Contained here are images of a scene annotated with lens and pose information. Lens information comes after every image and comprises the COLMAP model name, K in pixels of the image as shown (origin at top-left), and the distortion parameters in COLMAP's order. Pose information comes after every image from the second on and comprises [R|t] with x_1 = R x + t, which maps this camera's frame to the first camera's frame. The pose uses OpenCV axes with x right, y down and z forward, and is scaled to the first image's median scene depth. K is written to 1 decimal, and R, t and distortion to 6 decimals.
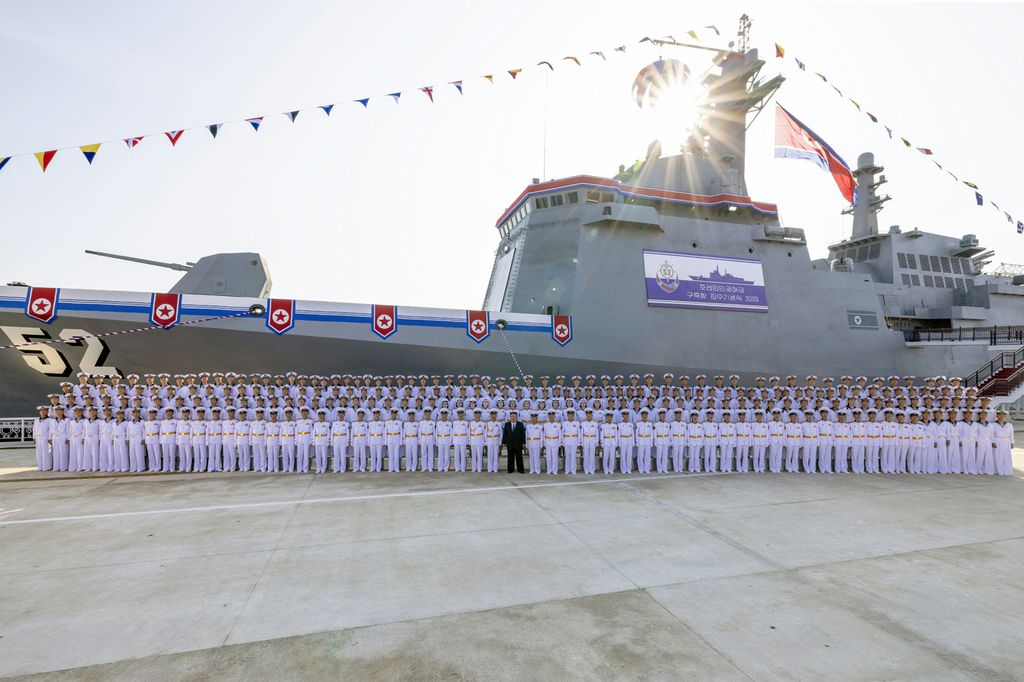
lens RADIAL K [[465.0, 0, 513.3], [0, 465.0, 364.1], [0, 0, 1]] dist [-0.001183, -0.000072]
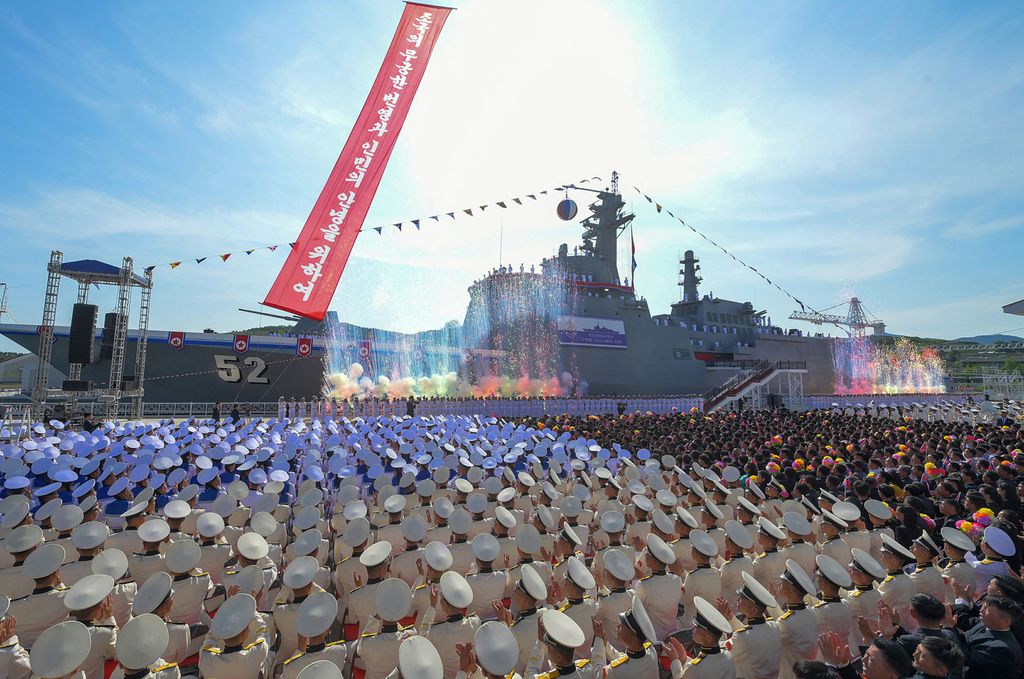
lens RADIAL K [[433.0, 0, 497.7], [0, 433.0, 325.8], [0, 0, 1]] dist [-0.013954, -0.000056]
pose [[0.991427, 0.025110, 0.128228, -0.126860], [-0.010234, 0.993269, -0.115377, -0.007176], [-0.130263, 0.113076, 0.985010, -0.483109]]
